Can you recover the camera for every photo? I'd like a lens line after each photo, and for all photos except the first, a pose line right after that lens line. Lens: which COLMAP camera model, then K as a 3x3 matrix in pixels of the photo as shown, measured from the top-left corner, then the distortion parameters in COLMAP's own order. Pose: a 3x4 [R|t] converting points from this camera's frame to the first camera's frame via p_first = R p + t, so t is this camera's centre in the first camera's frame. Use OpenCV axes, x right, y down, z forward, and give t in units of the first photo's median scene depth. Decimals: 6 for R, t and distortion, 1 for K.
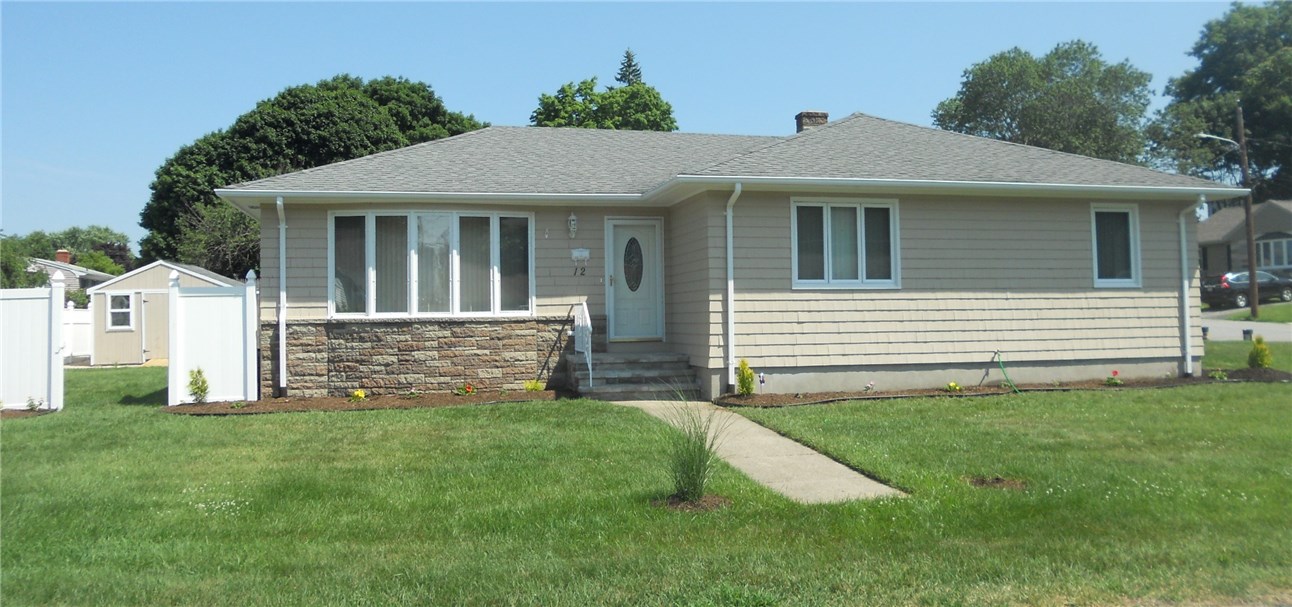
lens RADIAL K [[1111.5, 0, 629.0], [0, 1111.5, 277.3], [0, 0, 1]] dist [0.002089, 0.021683]
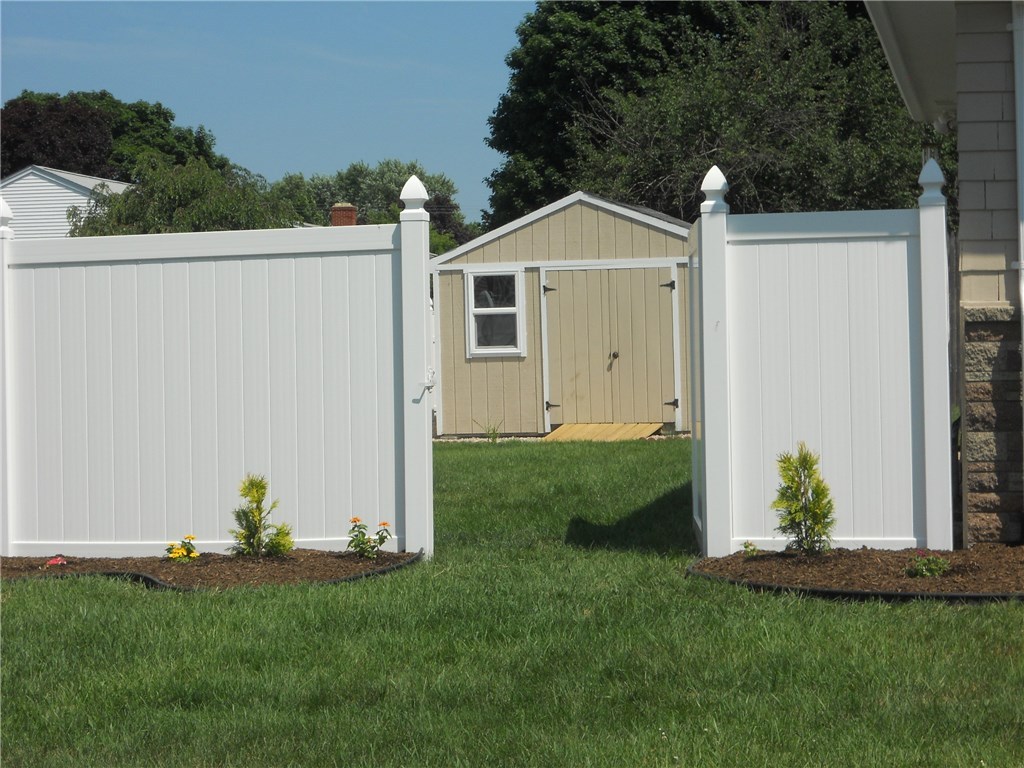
lens RADIAL K [[2303.8, 0, 512.3], [0, 2303.8, 384.7], [0, 0, 1]] dist [0.363891, 0.000000]
pose [[0.924835, 0.007253, -0.380300, -0.112355], [0.012460, 0.998704, 0.049349, 0.014715], [0.380165, -0.050379, 0.923546, 0.179151]]
